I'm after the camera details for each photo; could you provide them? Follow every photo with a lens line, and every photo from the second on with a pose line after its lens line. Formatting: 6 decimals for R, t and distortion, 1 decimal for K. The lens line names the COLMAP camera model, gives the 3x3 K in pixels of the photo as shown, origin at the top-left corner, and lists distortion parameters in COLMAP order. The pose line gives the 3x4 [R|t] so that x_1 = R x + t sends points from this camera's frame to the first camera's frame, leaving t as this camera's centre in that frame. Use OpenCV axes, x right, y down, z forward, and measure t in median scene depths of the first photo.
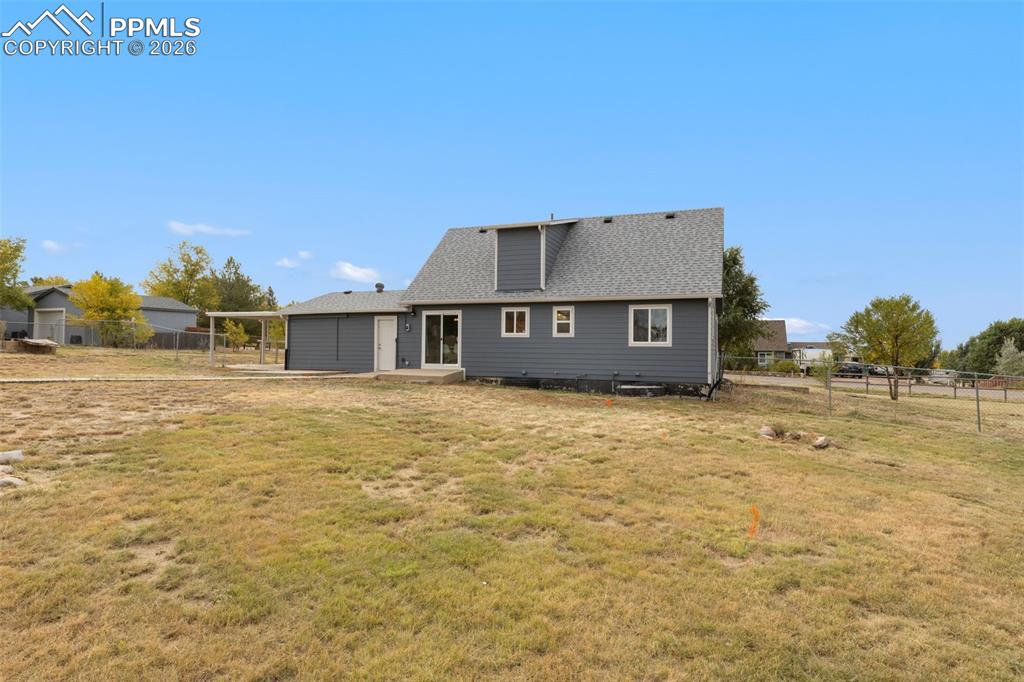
lens RADIAL K [[503.5, 0, 512.0], [0, 503.5, 341.0], [0, 0, 1]] dist [-0.004239, -0.001366]
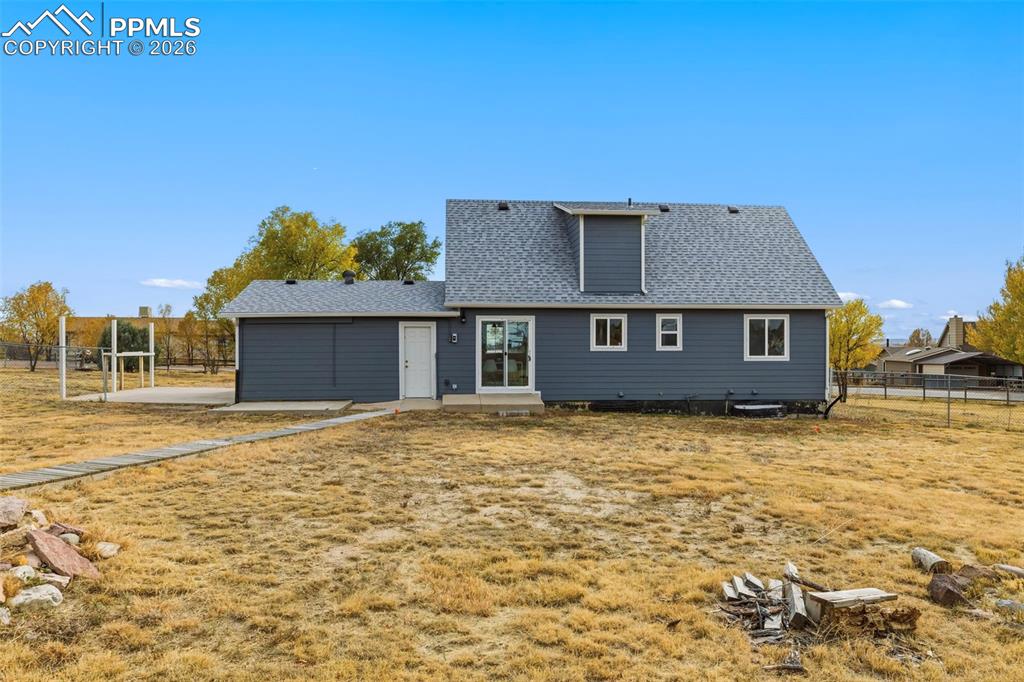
lens RADIAL K [[503.5, 0, 512.0], [0, 503.5, 341.0], [0, 0, 1]] dist [-0.004239, -0.001366]
pose [[0.922224, 0.003049, 0.386645, -0.454975], [0.004394, 0.999822, -0.018364, -0.009439], [-0.386632, 0.018635, 0.922046, 0.318112]]
